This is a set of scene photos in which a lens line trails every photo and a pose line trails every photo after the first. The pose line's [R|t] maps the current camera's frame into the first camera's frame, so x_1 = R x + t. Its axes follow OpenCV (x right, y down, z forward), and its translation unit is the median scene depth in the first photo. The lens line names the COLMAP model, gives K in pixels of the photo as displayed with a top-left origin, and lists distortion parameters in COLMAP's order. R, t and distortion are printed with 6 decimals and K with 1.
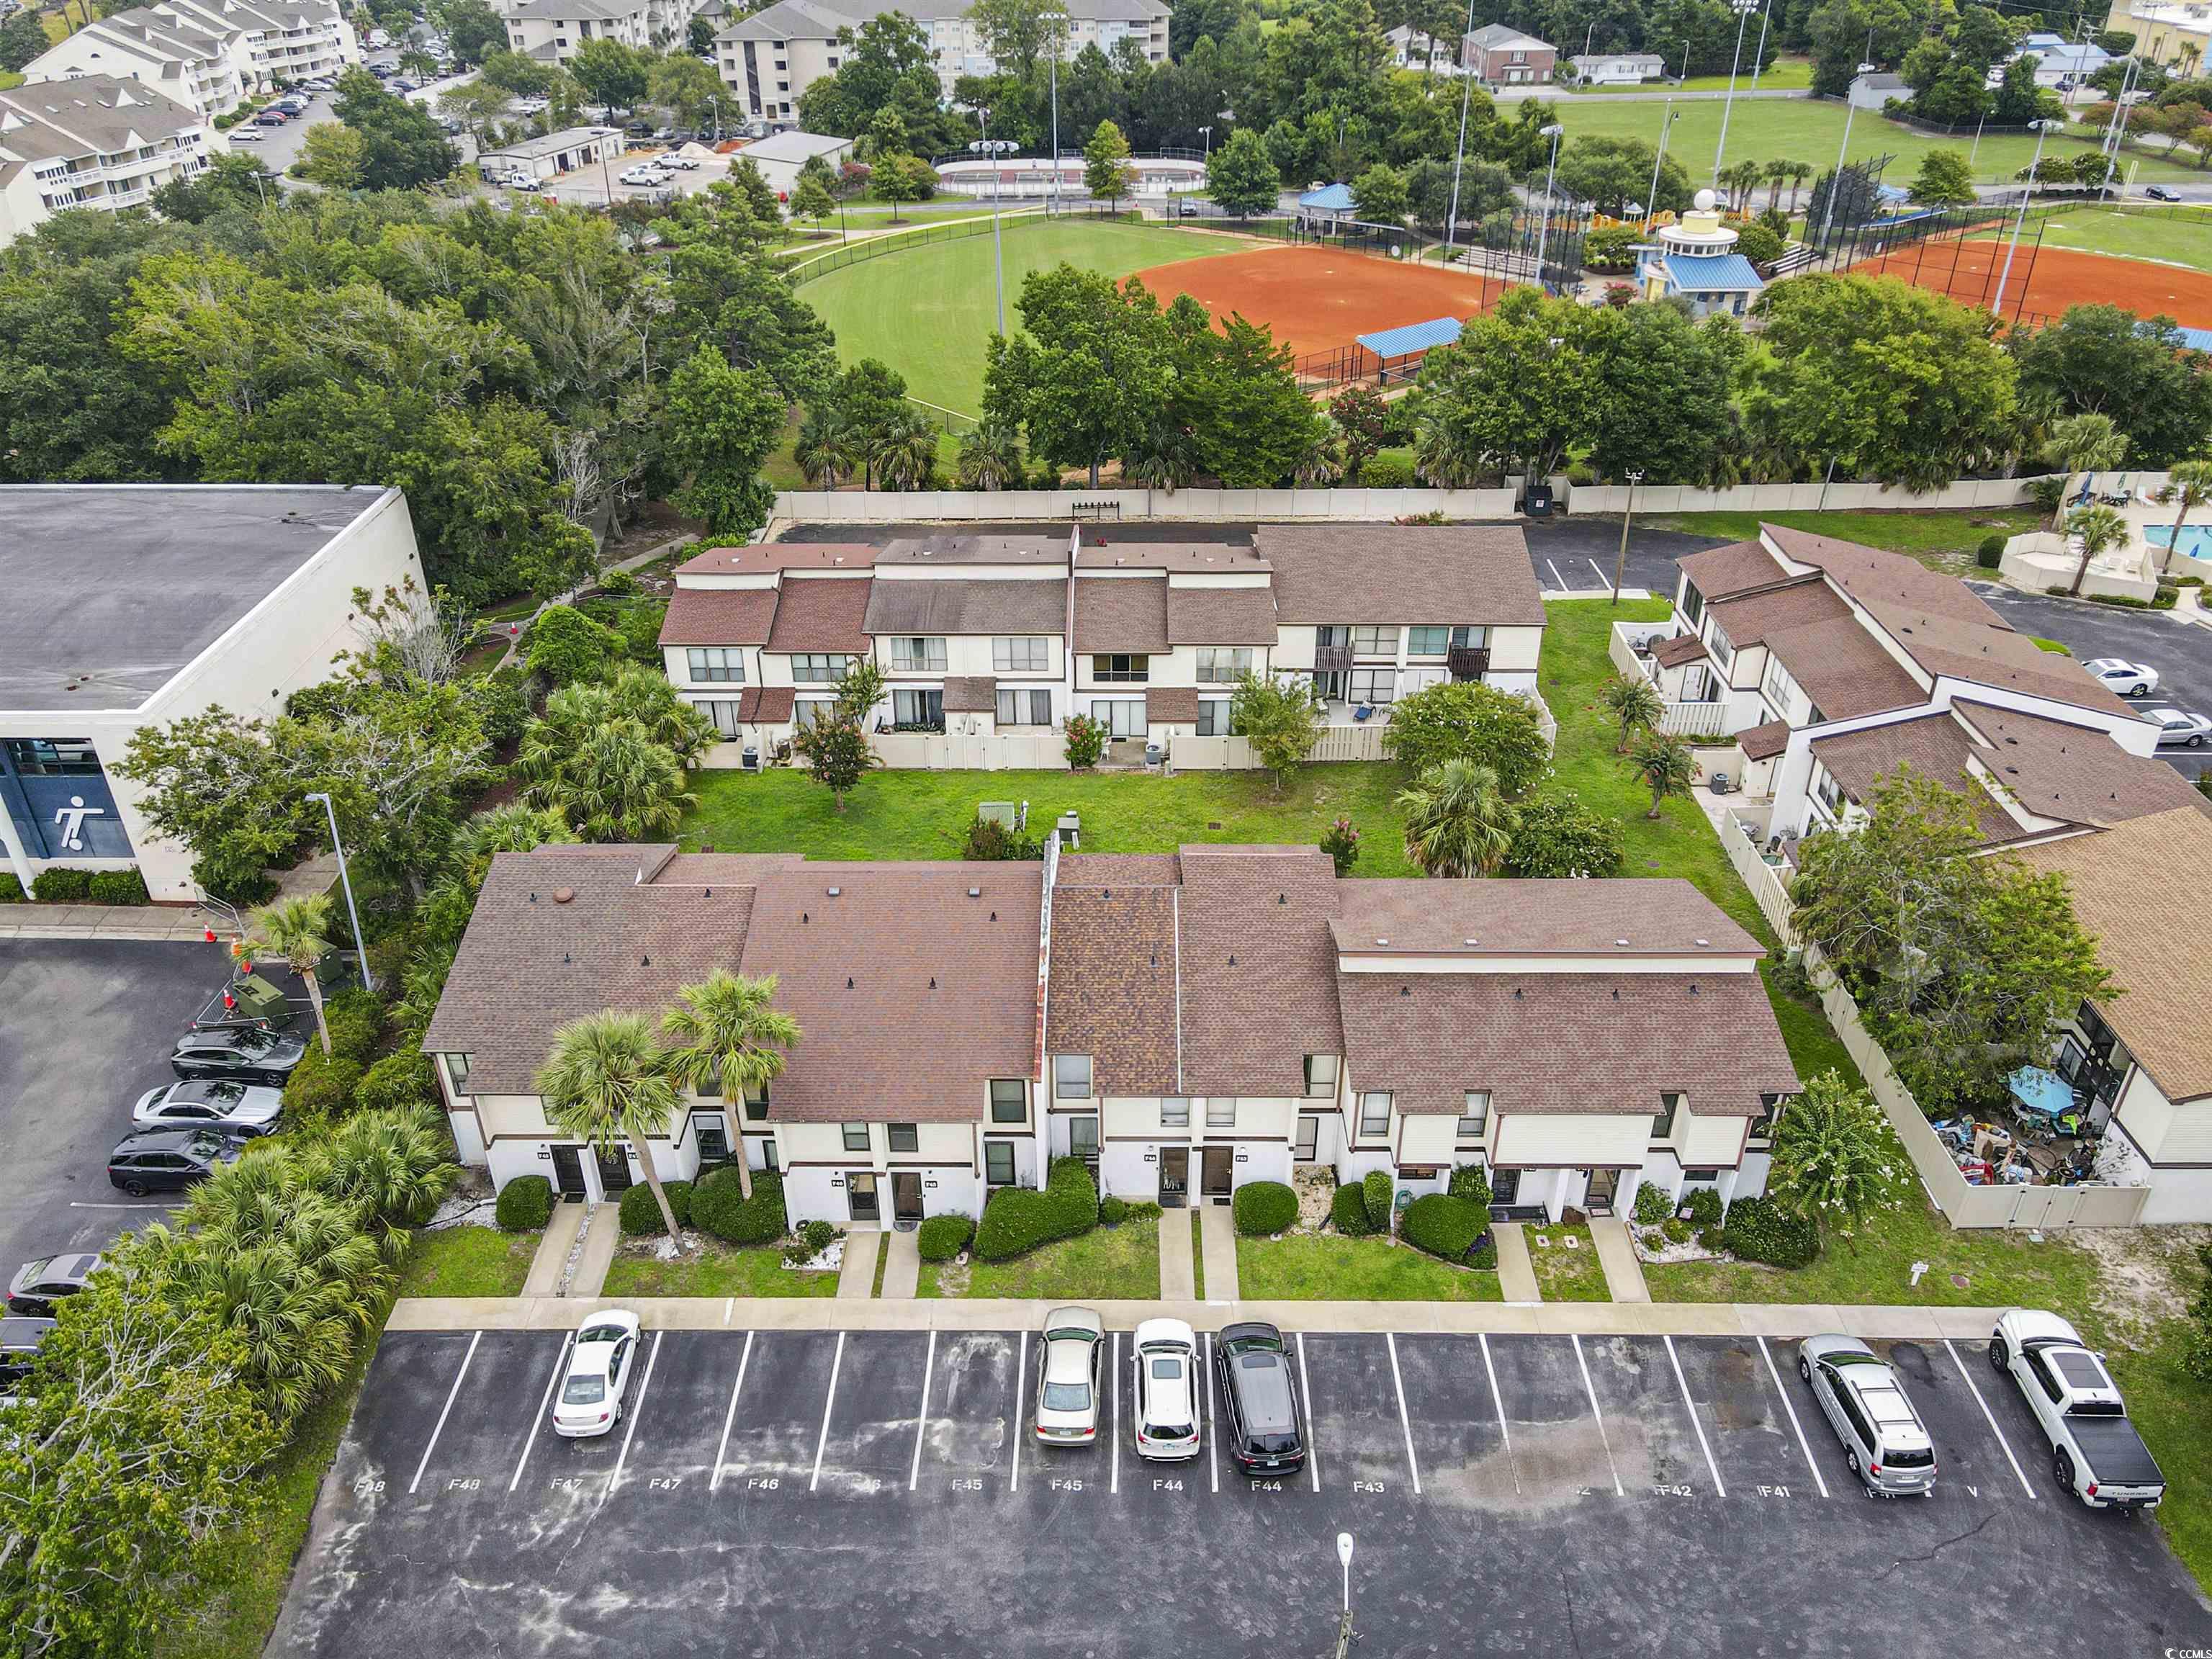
lens RADIAL K [[1629.3, 0, 1103.6], [0, 1629.3, 809.3], [0, 0, 1]] dist [0.029466, -0.015488]
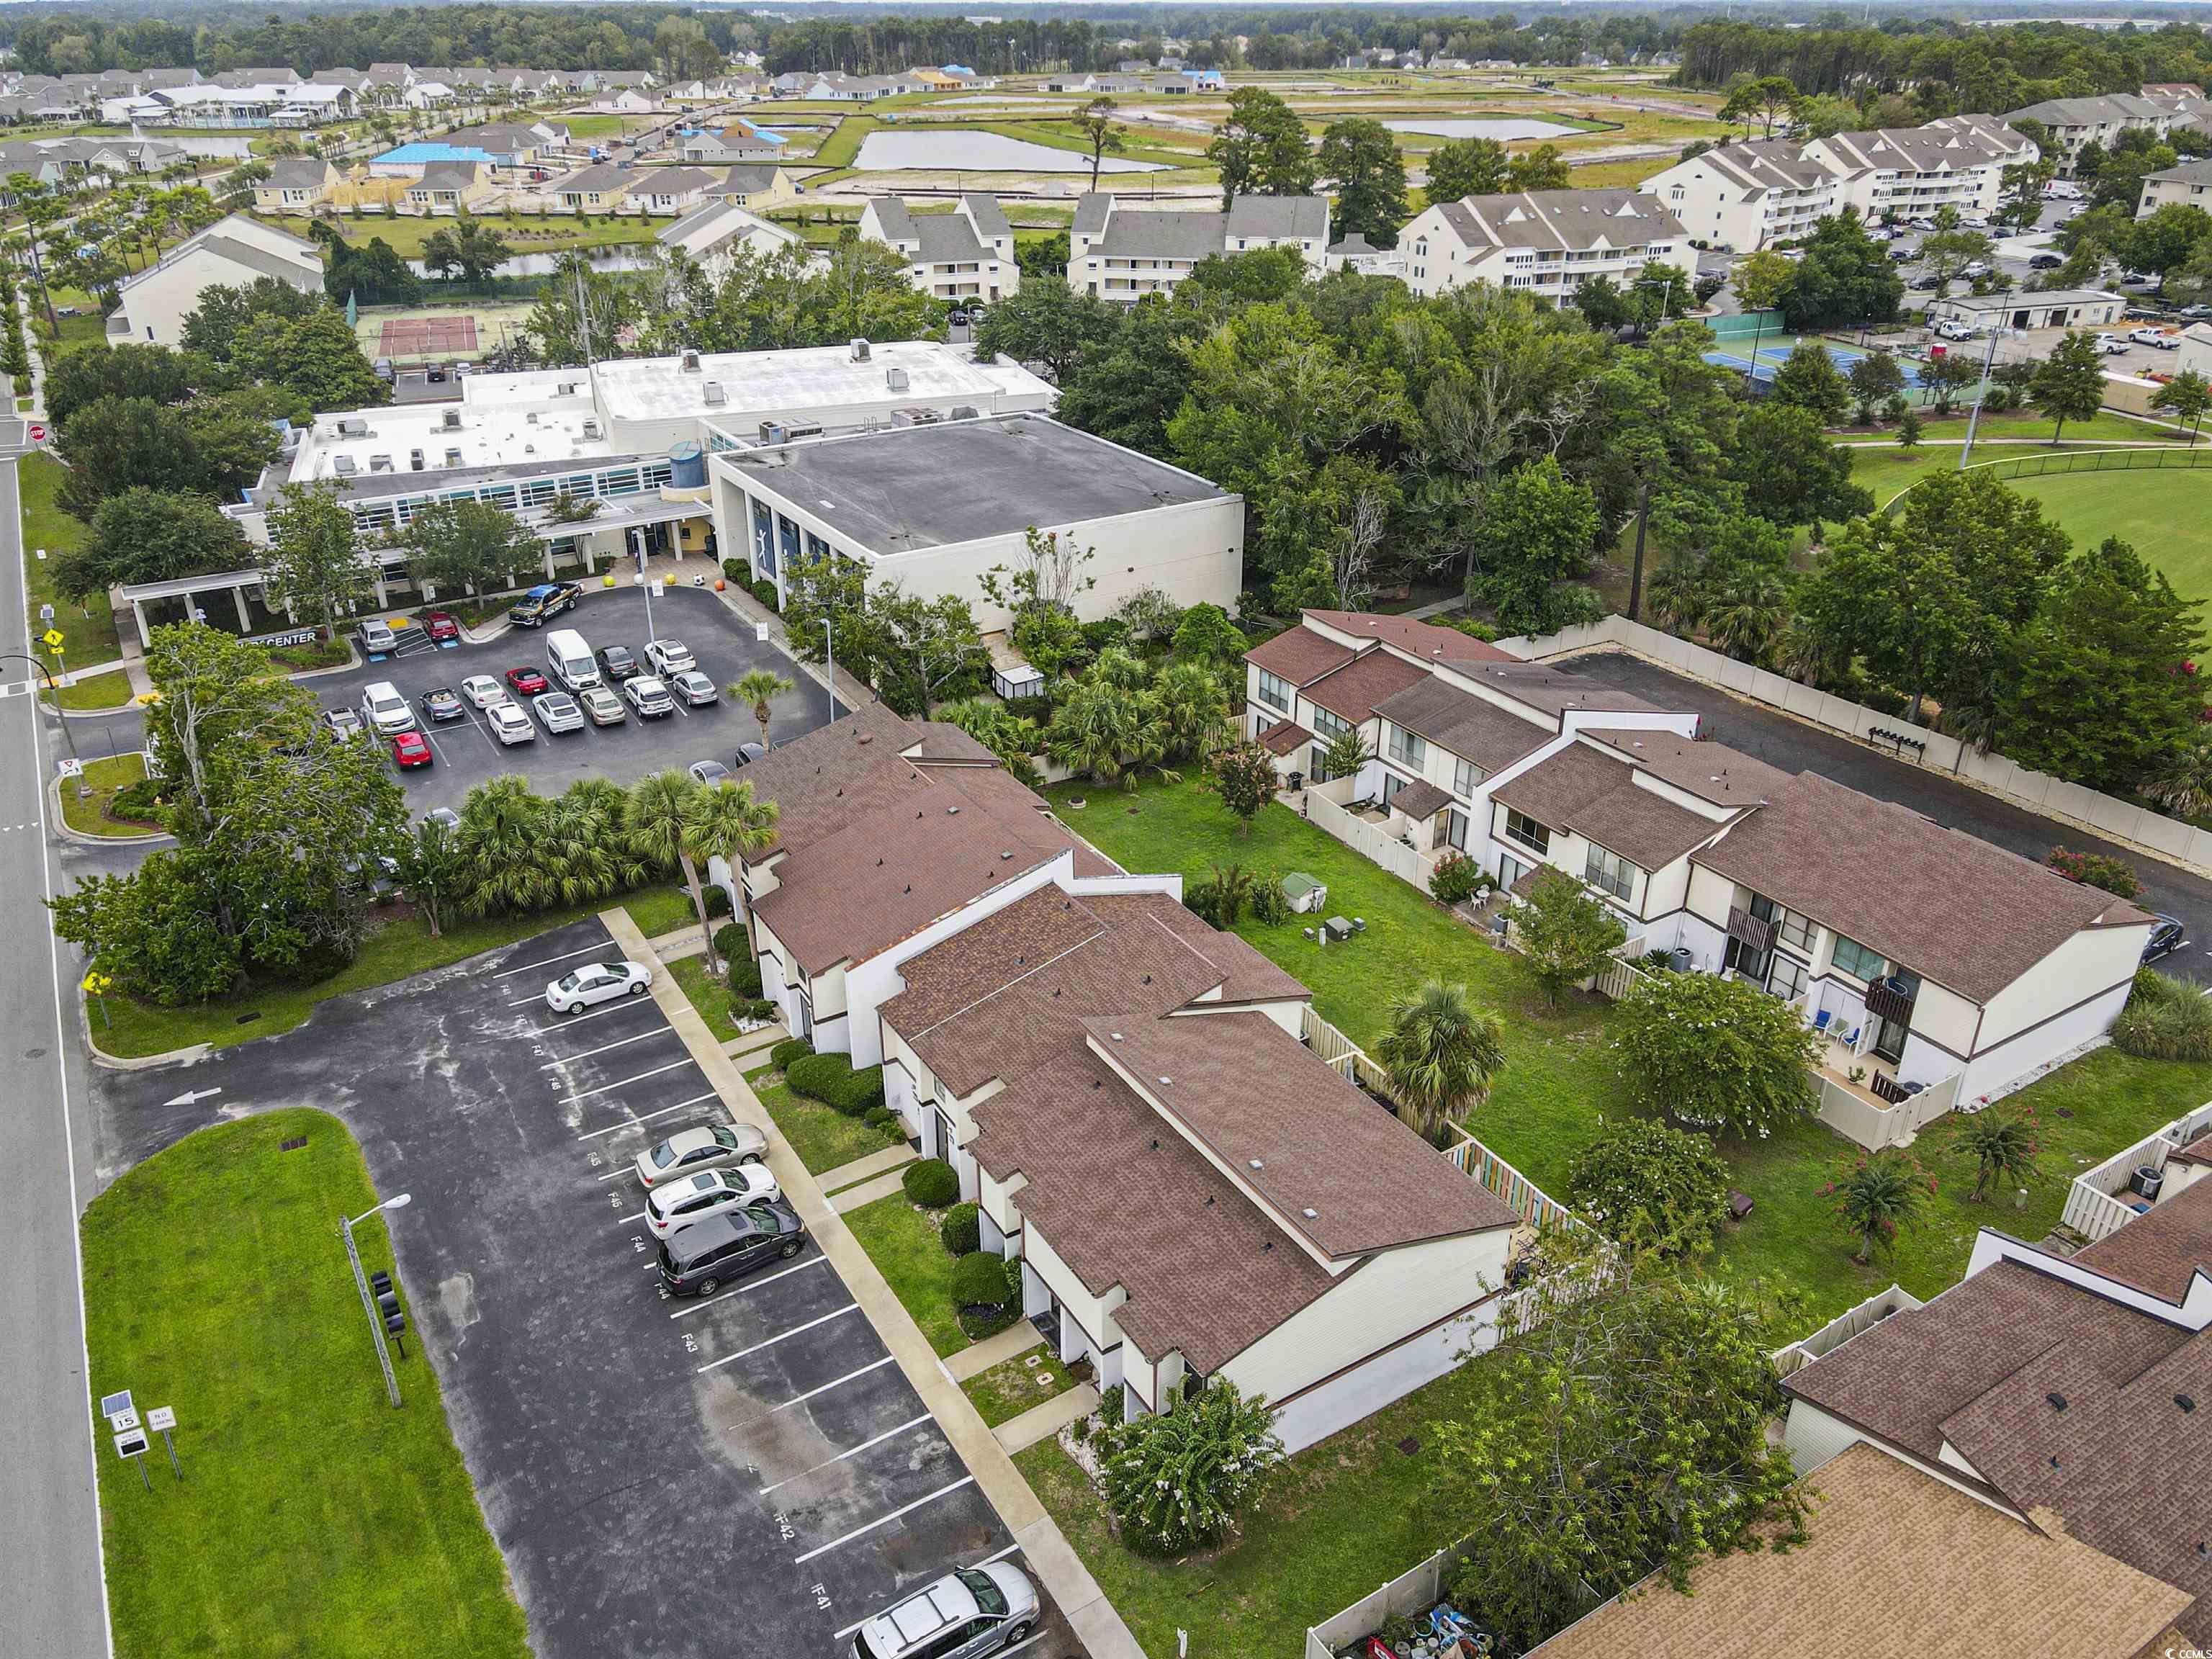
lens RADIAL K [[1629.3, 0, 1101.5], [0, 1629.3, 797.4], [0, 0, 1]] dist [0.029466, -0.015488]
pose [[0.533663, 0.376867, -0.757083, 0.311042], [-0.434693, 0.890145, 0.136691, -0.066274], [0.725428, 0.256152, 0.638859, 0.105100]]
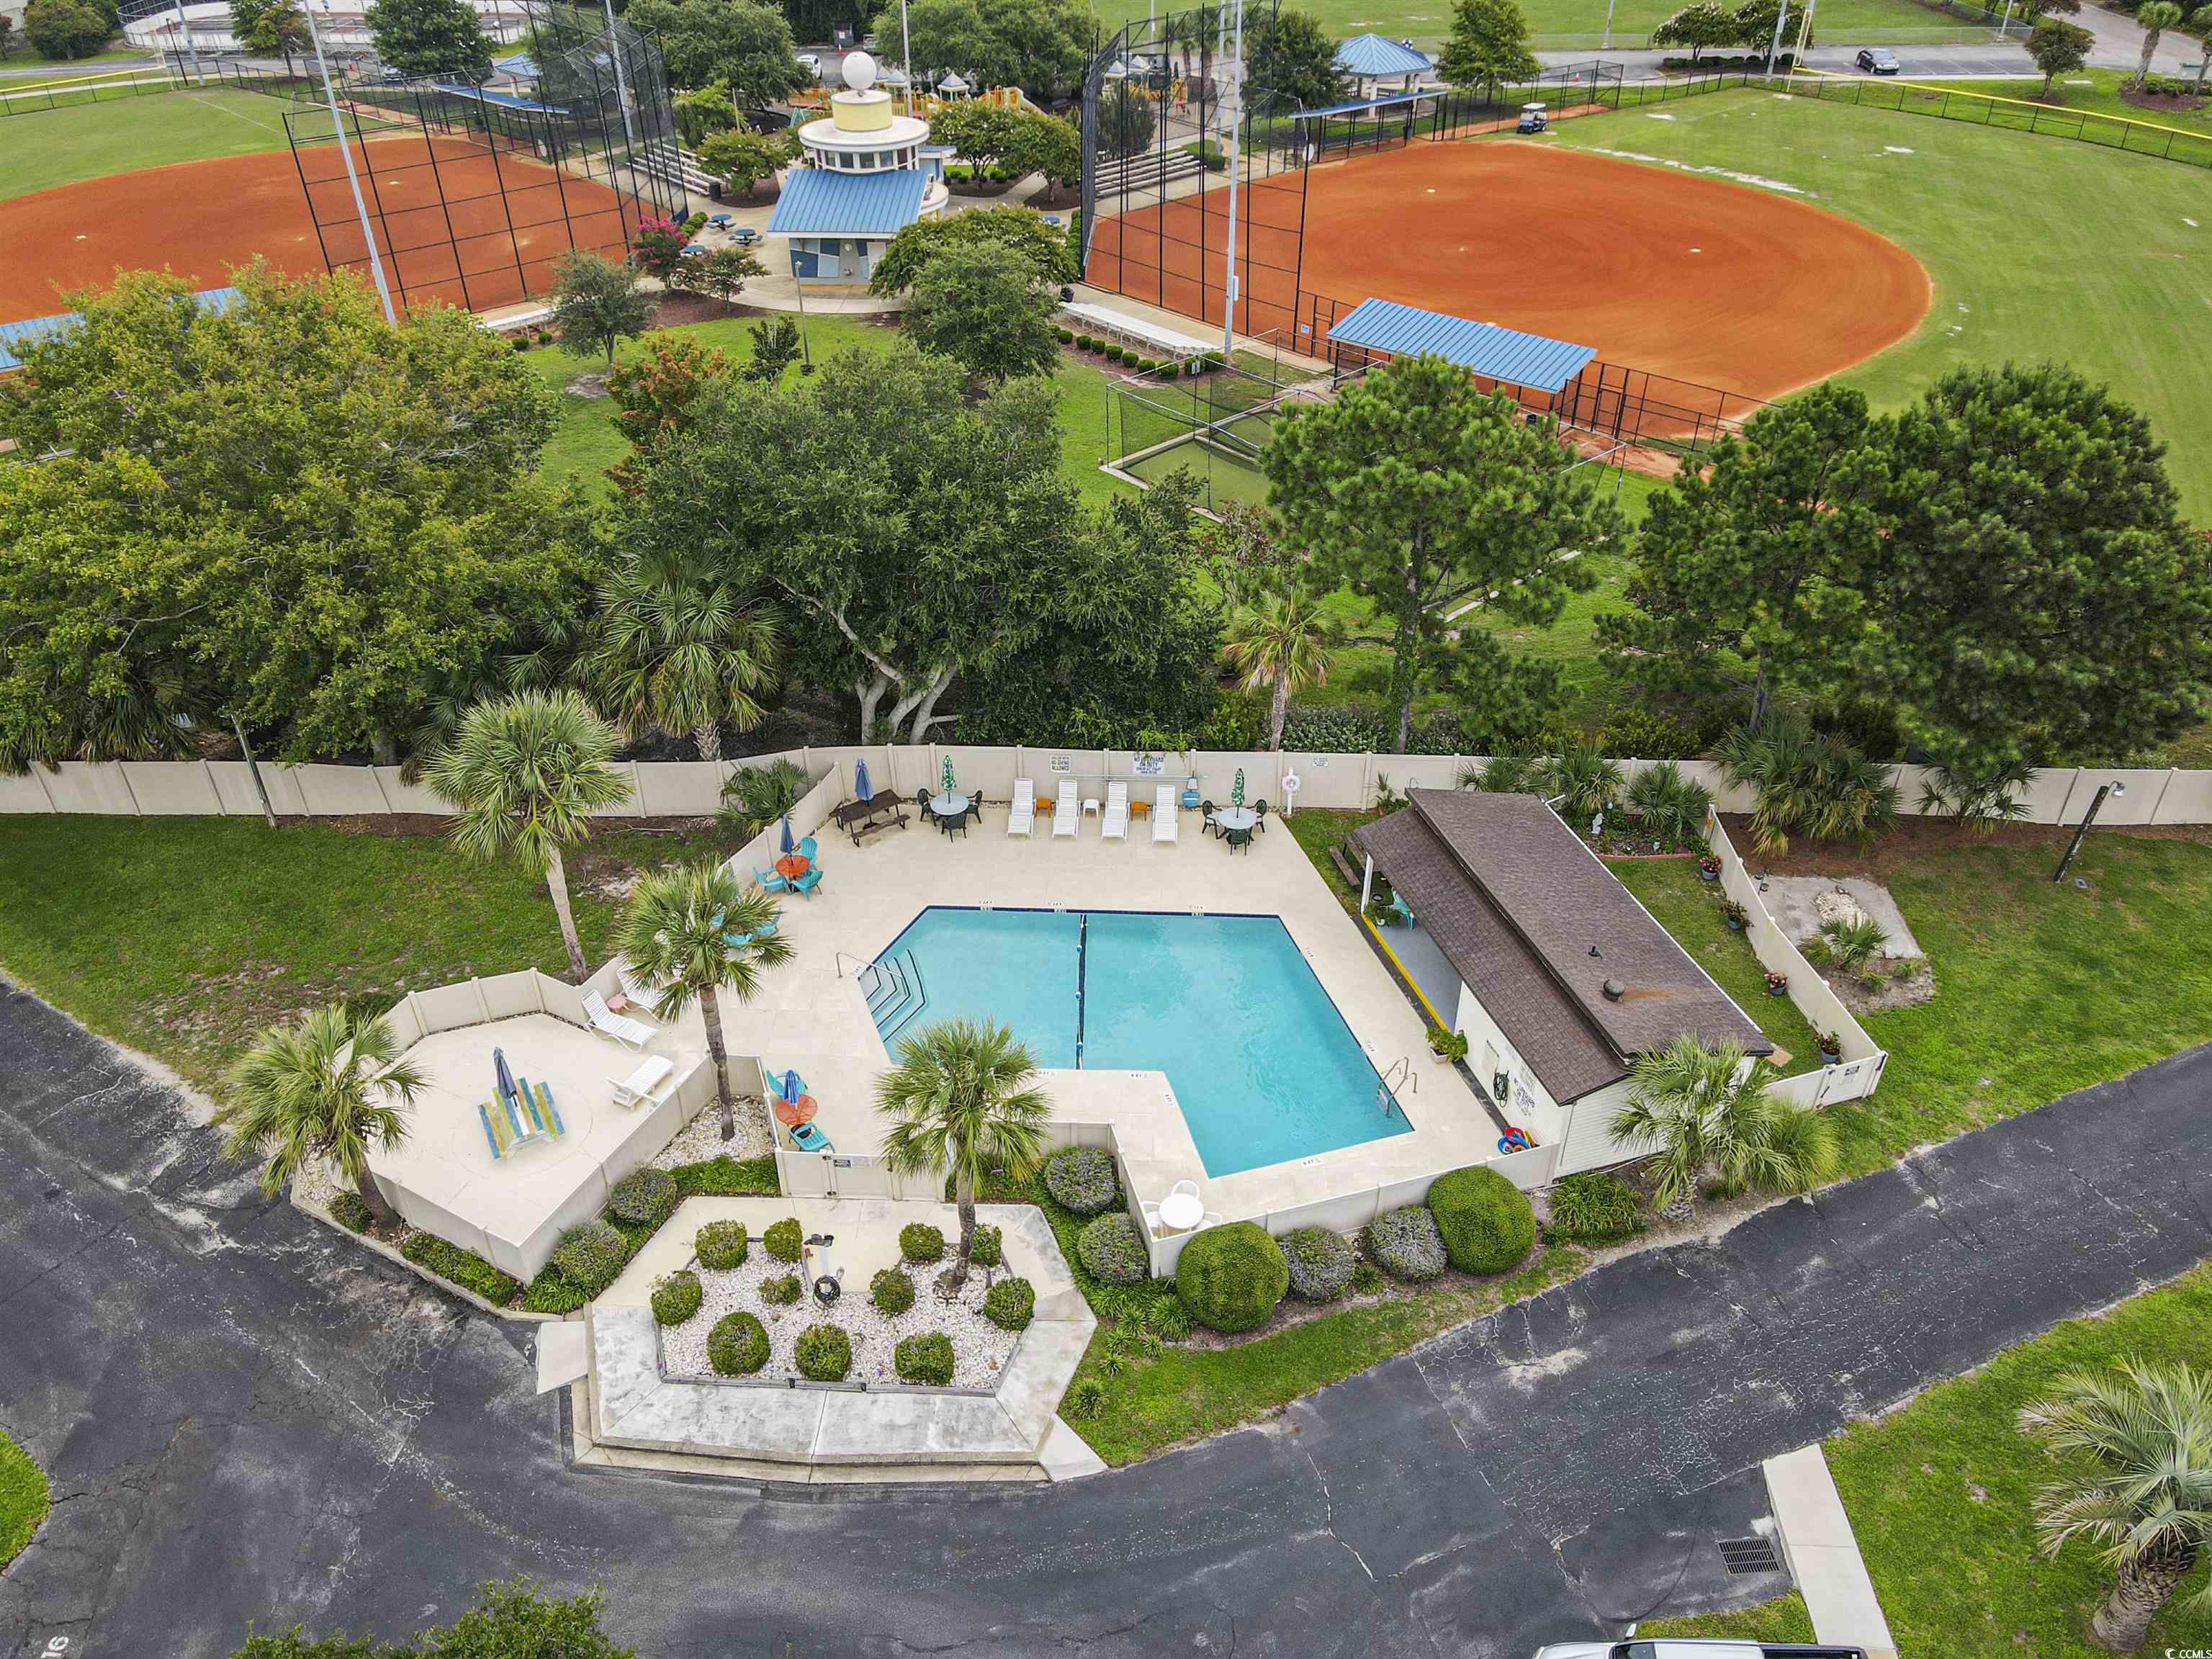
lens RADIAL K [[1629.3, 0, 1093.1], [0, 1629.3, 812.6], [0, 0, 1]] dist [0.029466, -0.015488]
pose [[0.999170, 0.020351, -0.035296, 0.473810], [-0.017674, 0.997060, 0.074564, -0.156876], [0.036709, -0.073878, 0.996591, 0.411897]]
